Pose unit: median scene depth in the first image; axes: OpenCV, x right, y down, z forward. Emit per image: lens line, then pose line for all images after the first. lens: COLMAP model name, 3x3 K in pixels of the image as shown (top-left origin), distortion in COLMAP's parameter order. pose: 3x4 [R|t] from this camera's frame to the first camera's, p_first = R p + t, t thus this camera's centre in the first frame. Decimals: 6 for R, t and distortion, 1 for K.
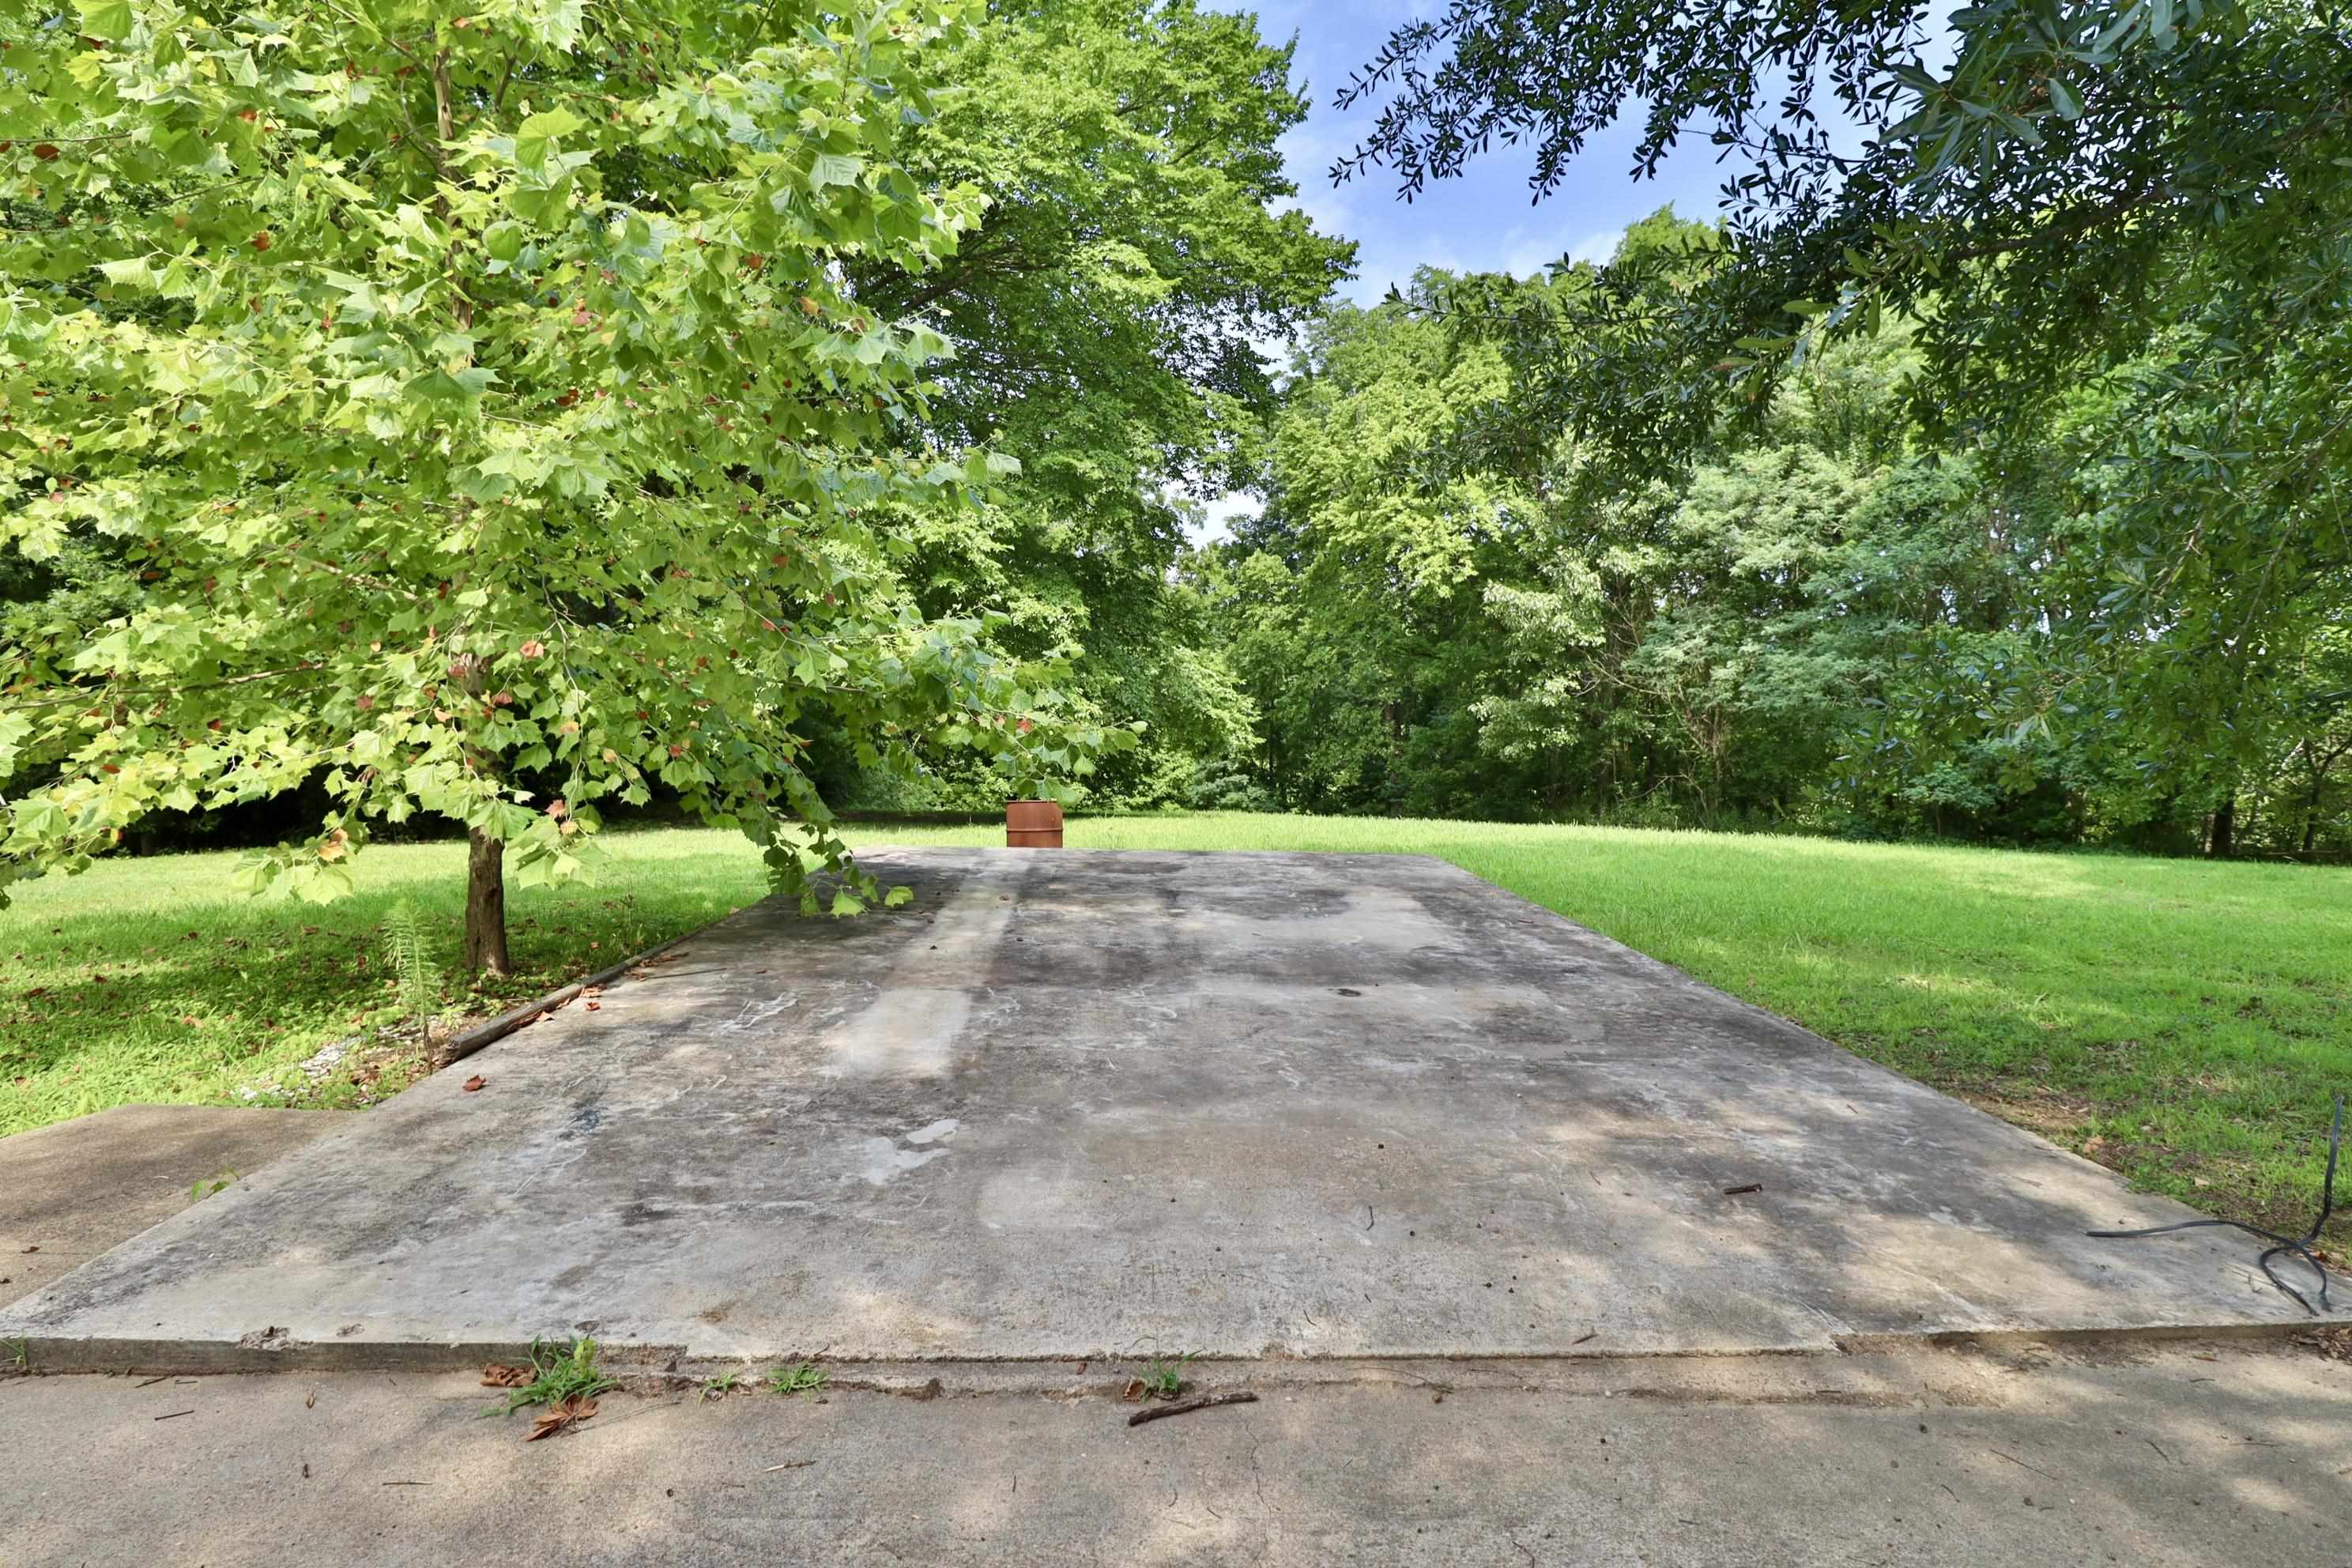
lens RADIAL K [[1231.8, 0, 1174.3], [0, 1231.8, 779.9], [0, 0, 1]] dist [0.001058, -0.014853]
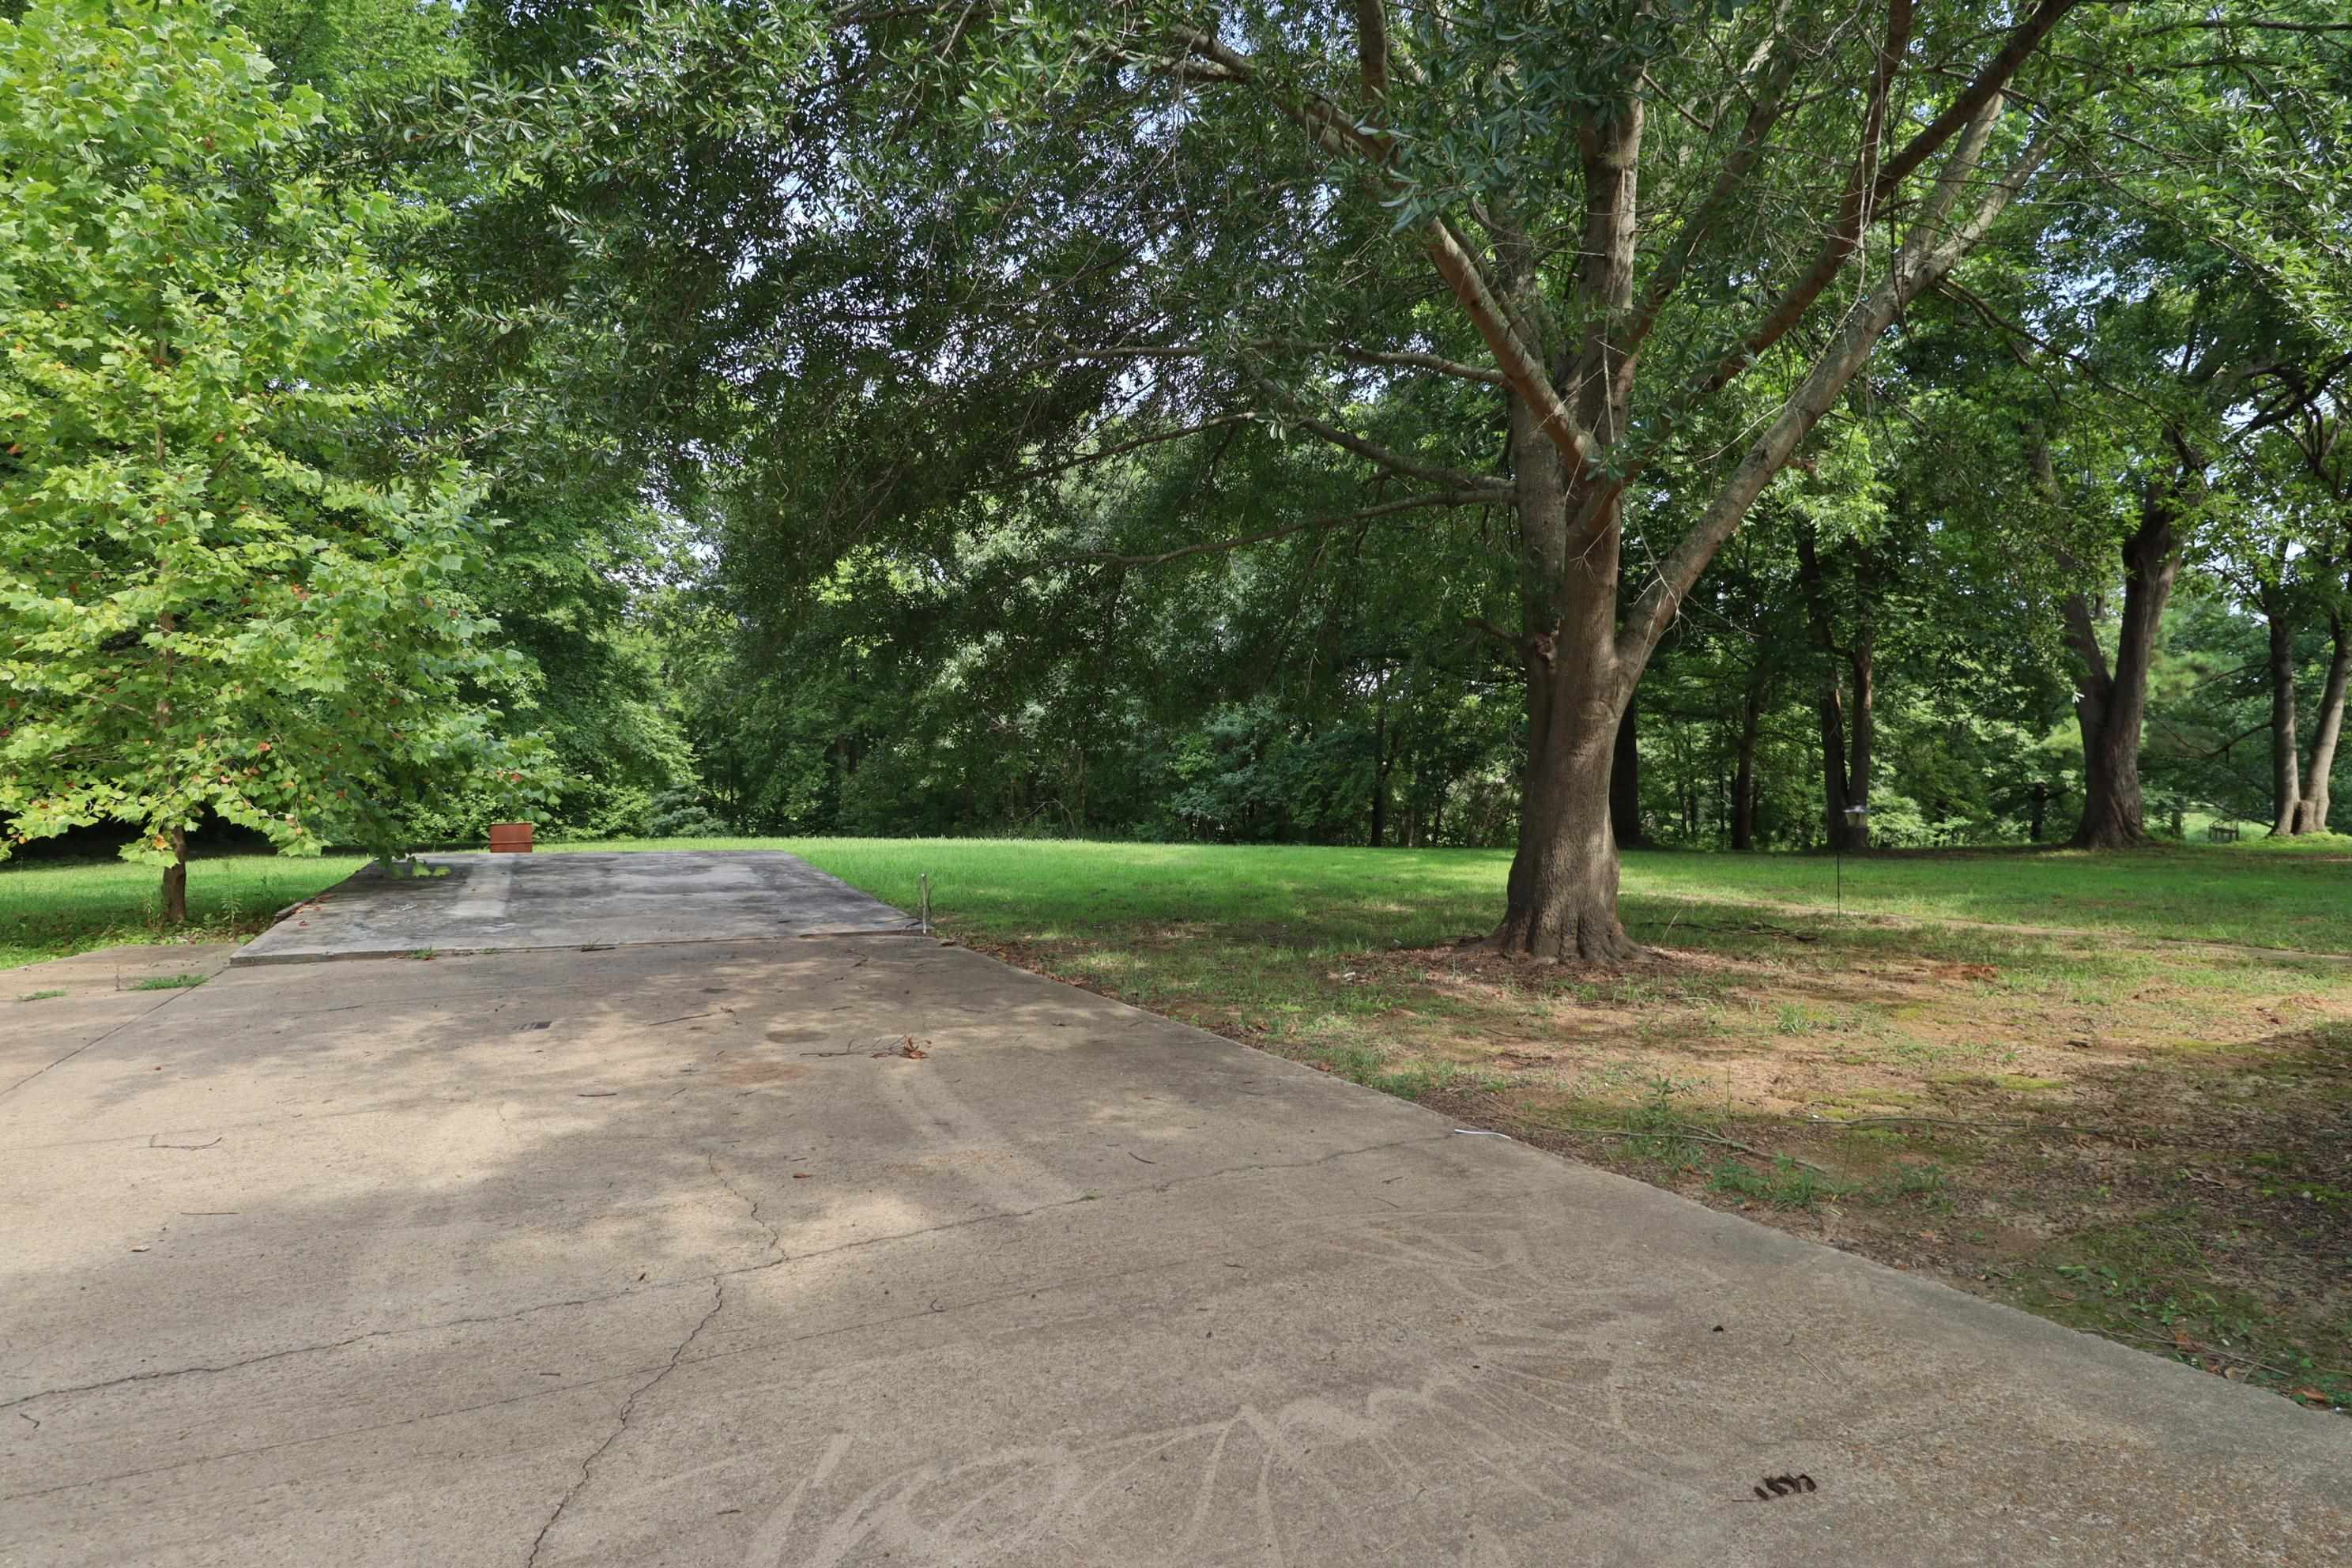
lens RADIAL K [[1231.8, 0, 1199.5], [0, 1231.8, 769.7], [0, 0, 1]] dist [0.001058, -0.014853]
pose [[0.909508, -0.004388, 0.415663, 0.012776], [0.017839, 0.999435, -0.028482, 0.004372], [-0.415303, 0.033320, 0.909073, -0.348034]]
